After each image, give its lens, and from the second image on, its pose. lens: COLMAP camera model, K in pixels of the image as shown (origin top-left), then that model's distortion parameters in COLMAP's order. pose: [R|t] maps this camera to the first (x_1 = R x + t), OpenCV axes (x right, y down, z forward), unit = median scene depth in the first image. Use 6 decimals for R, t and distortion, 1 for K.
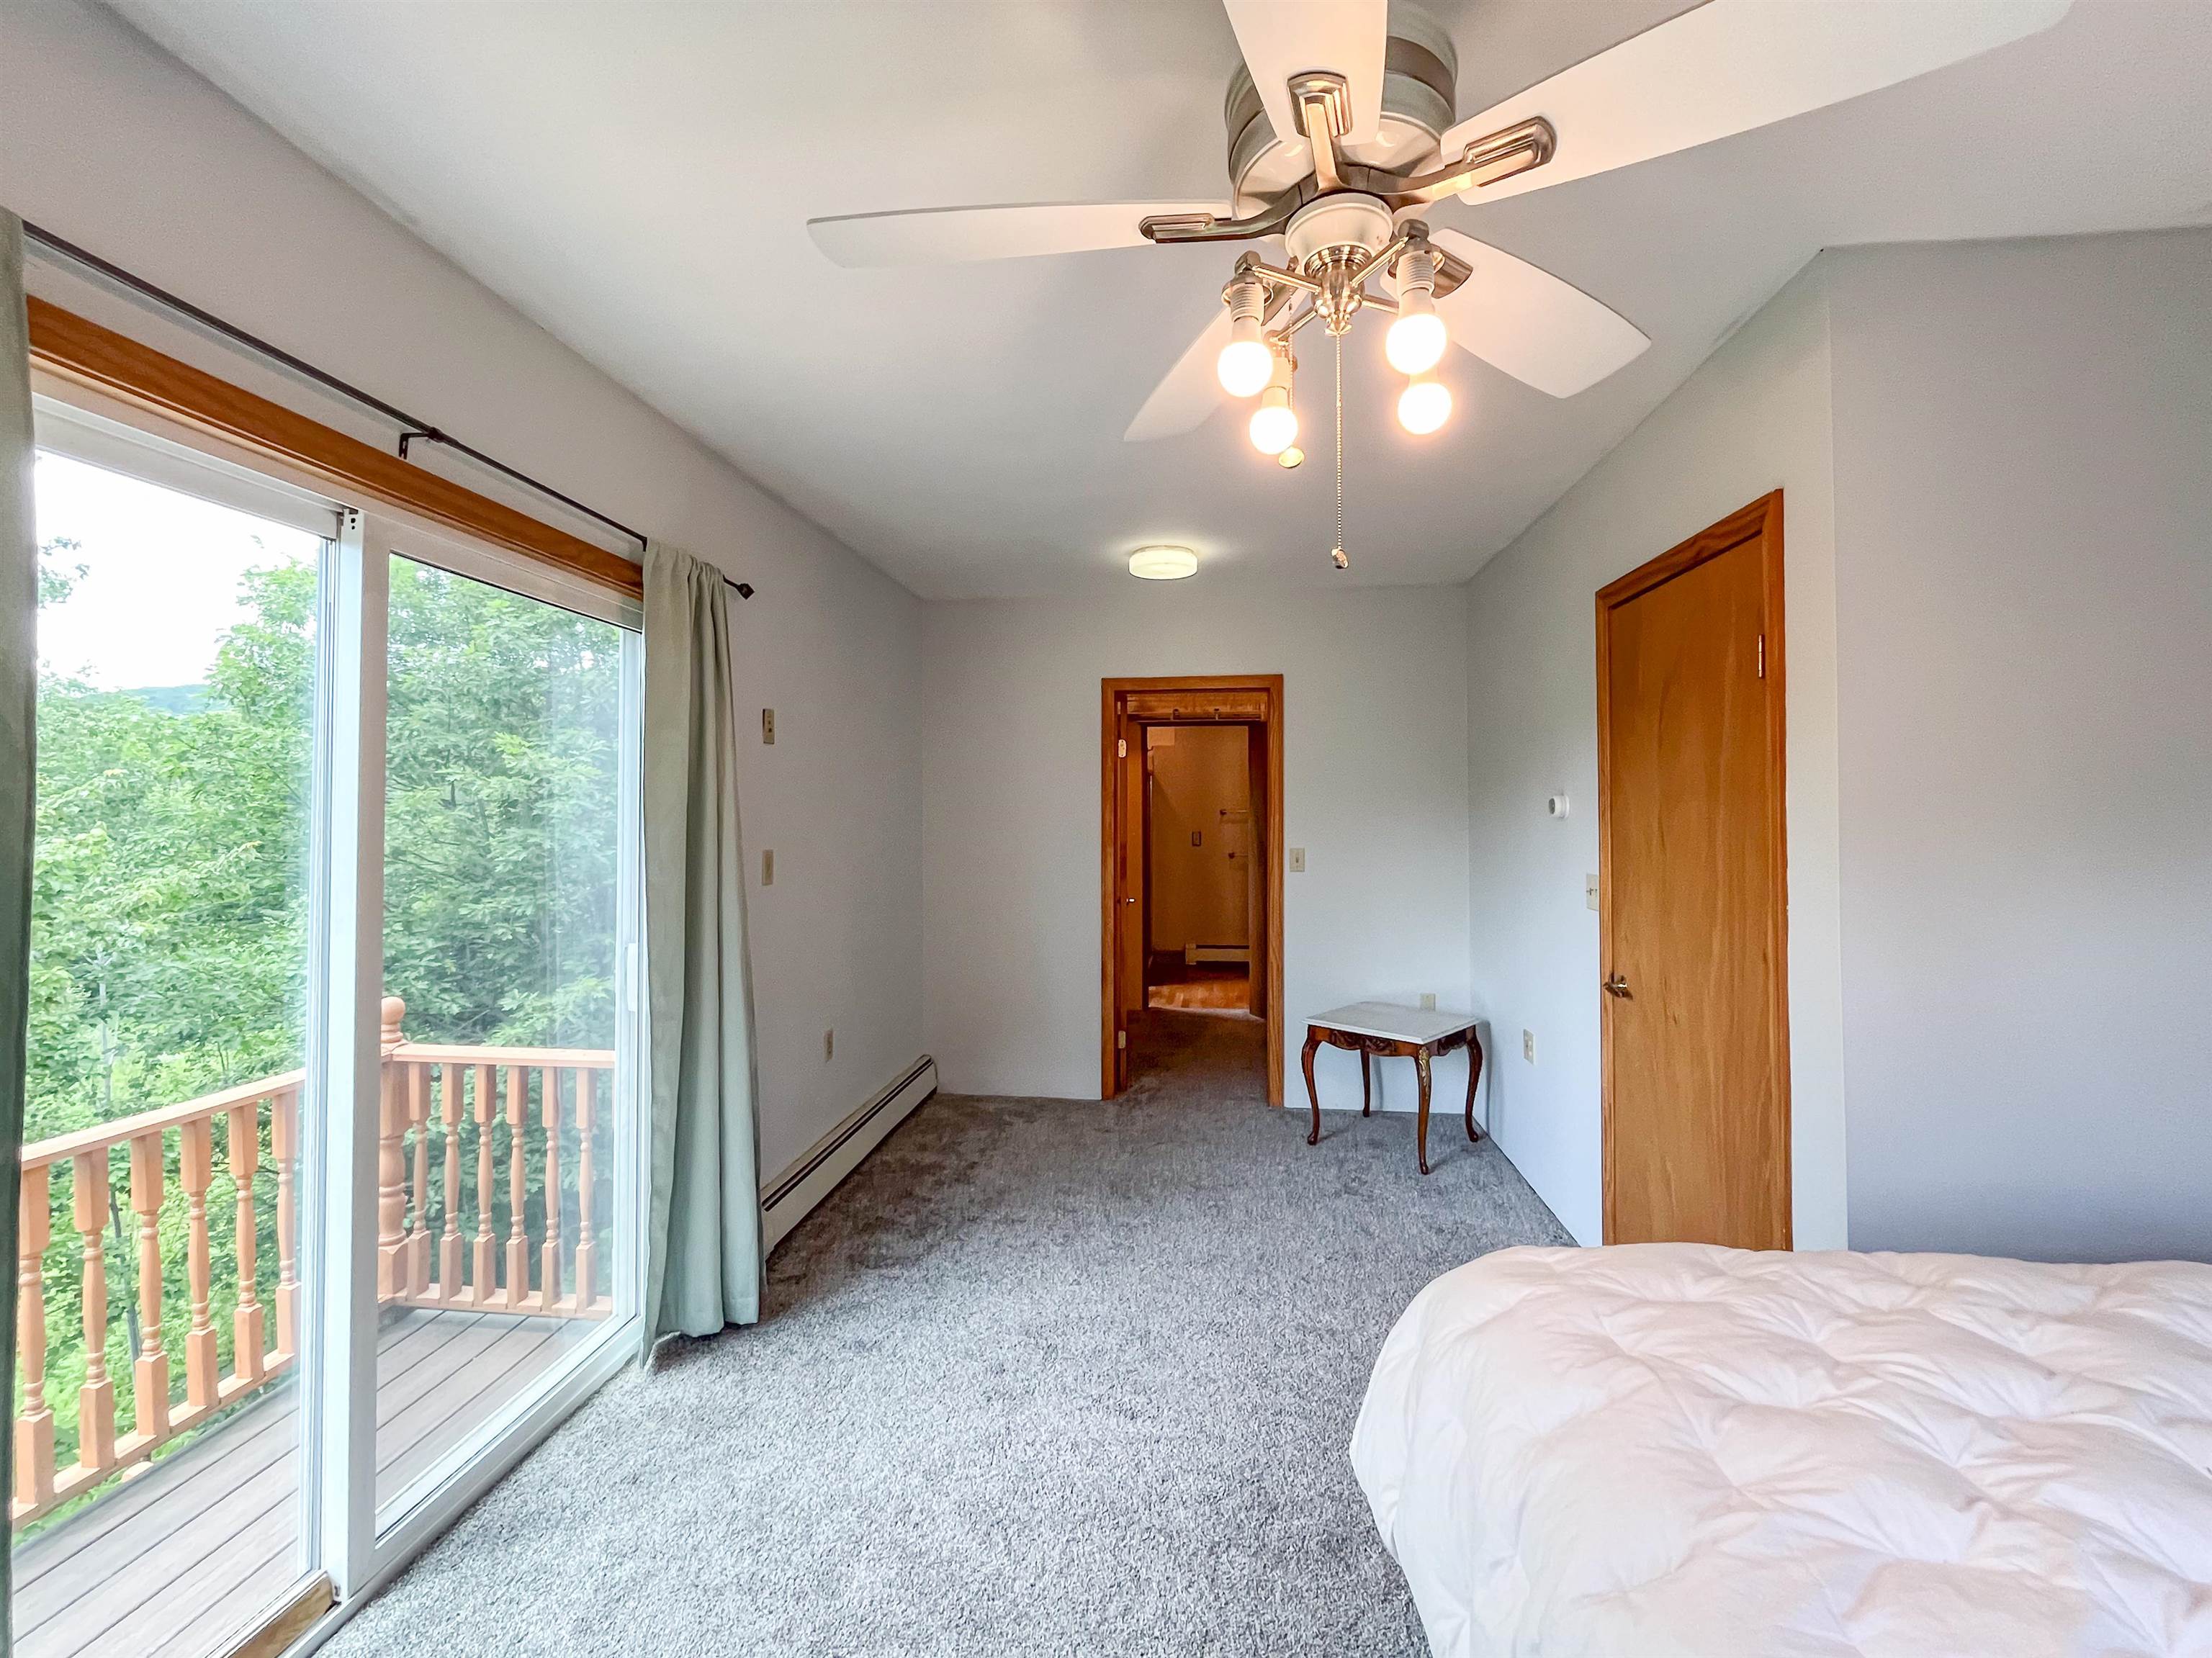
lens RADIAL K [[931.1, 0, 1101.1], [0, 931.1, 797.0], [0, 0, 1]] dist [0.001339, 0.000279]
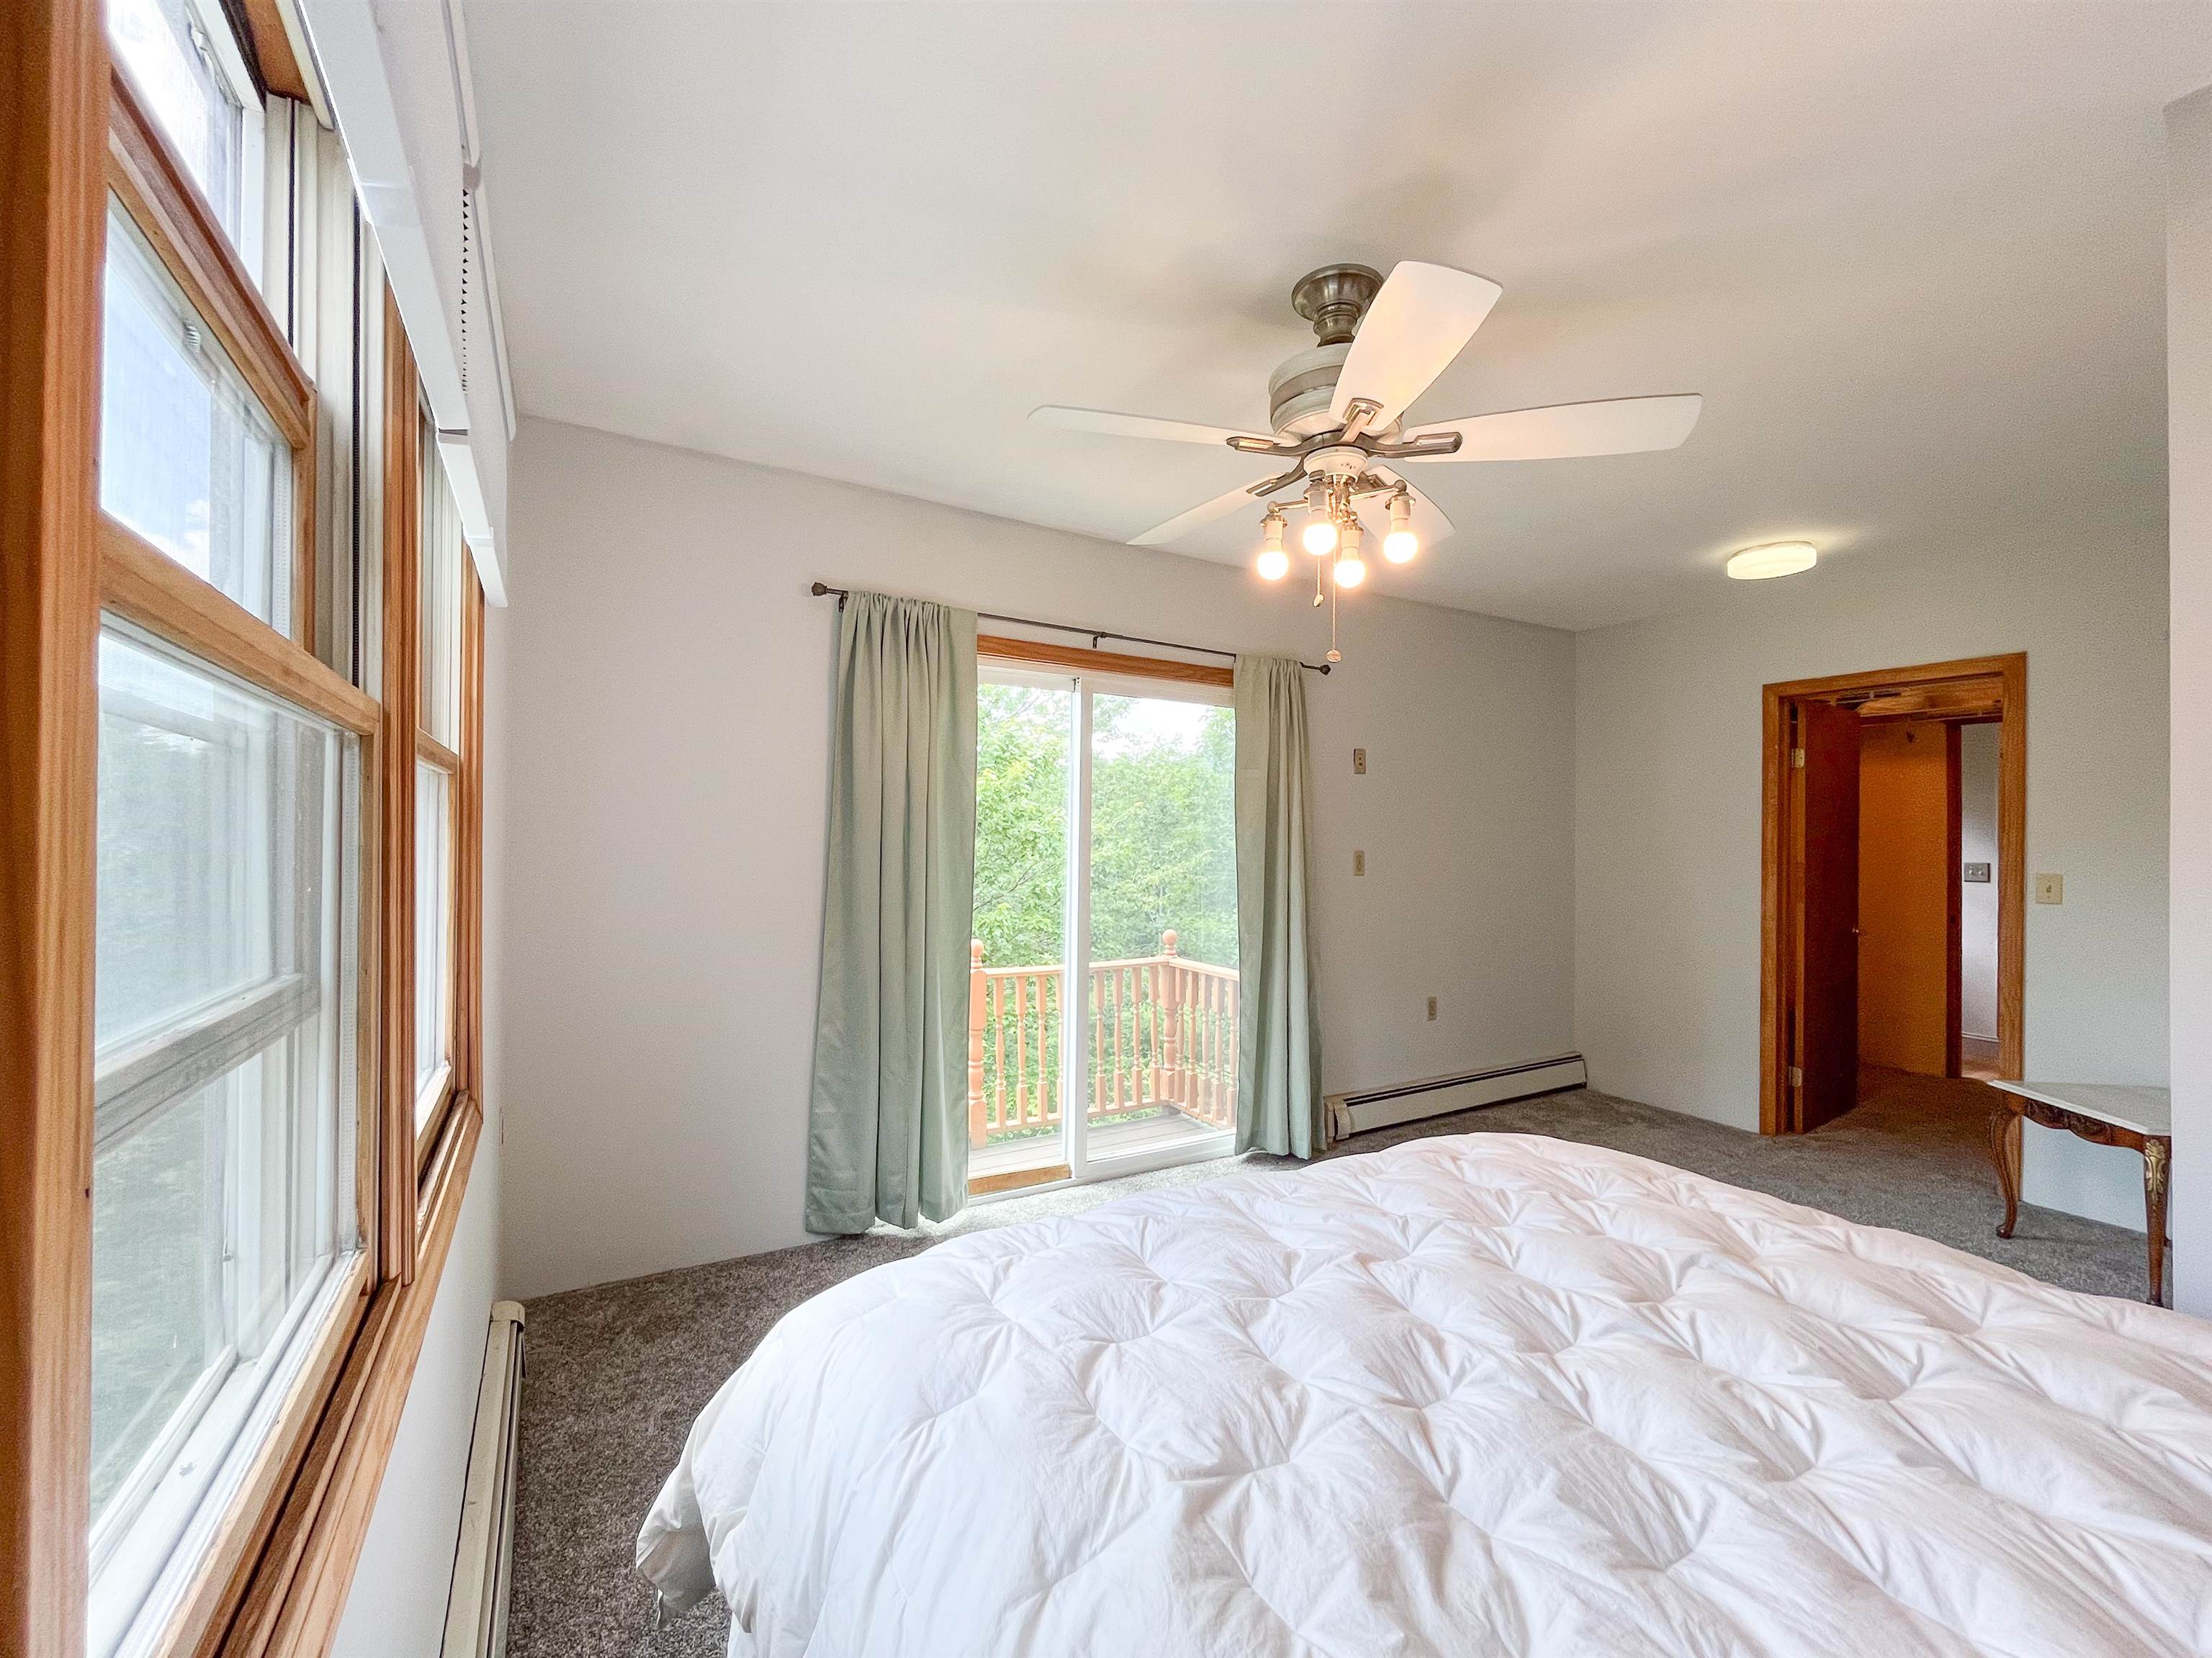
lens RADIAL K [[916.5, 0, 1099.7], [0, 916.5, 830.9], [0, 0, 1]] dist [-0.001566, -0.000071]
pose [[0.603012, 0.003053, -0.797726, 0.452949], [0.003269, 0.999975, 0.006298, 0.015823], [0.797725, -0.006406, 0.602987, -0.117333]]
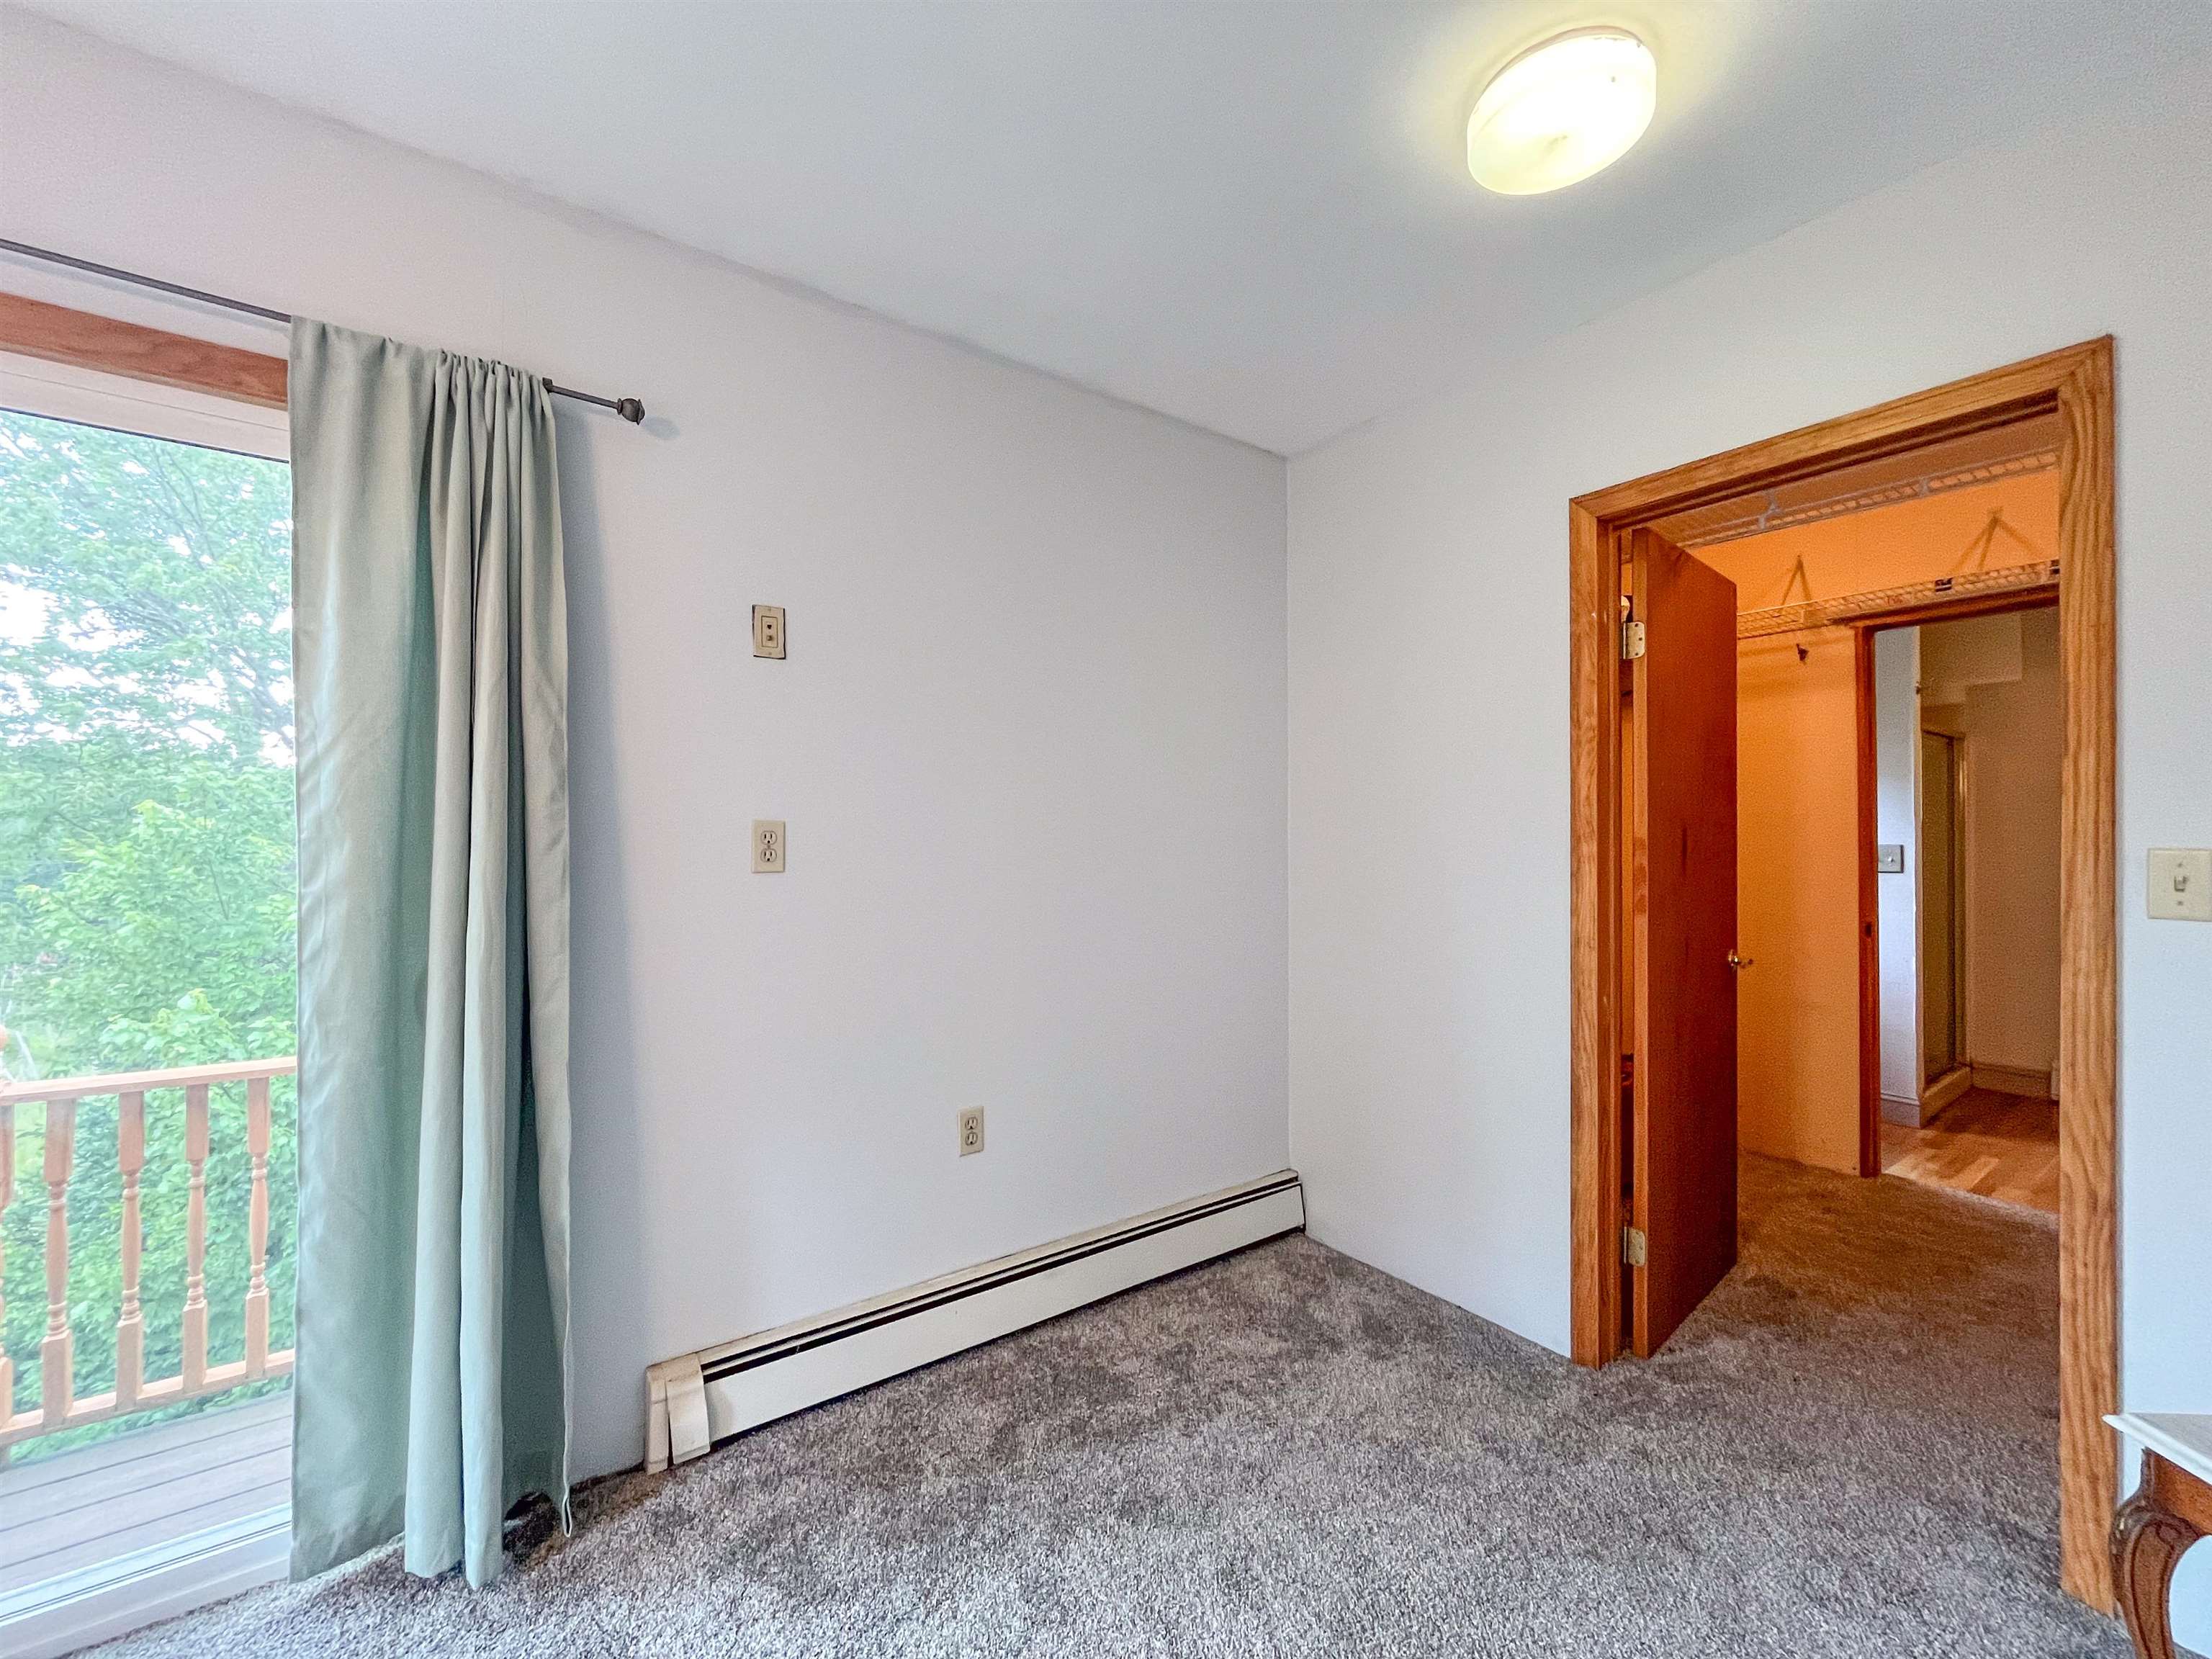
lens RADIAL K [[892.6, 0, 1106.0], [0, 892.6, 829.5], [0, 0, 1]] dist [-0.008930, -0.000342]
pose [[0.676724, -0.004350, -0.736224, 0.242822], [0.008948, 0.999957, 0.002316, 0.058254], [0.736182, -0.008155, 0.676734, 0.685051]]
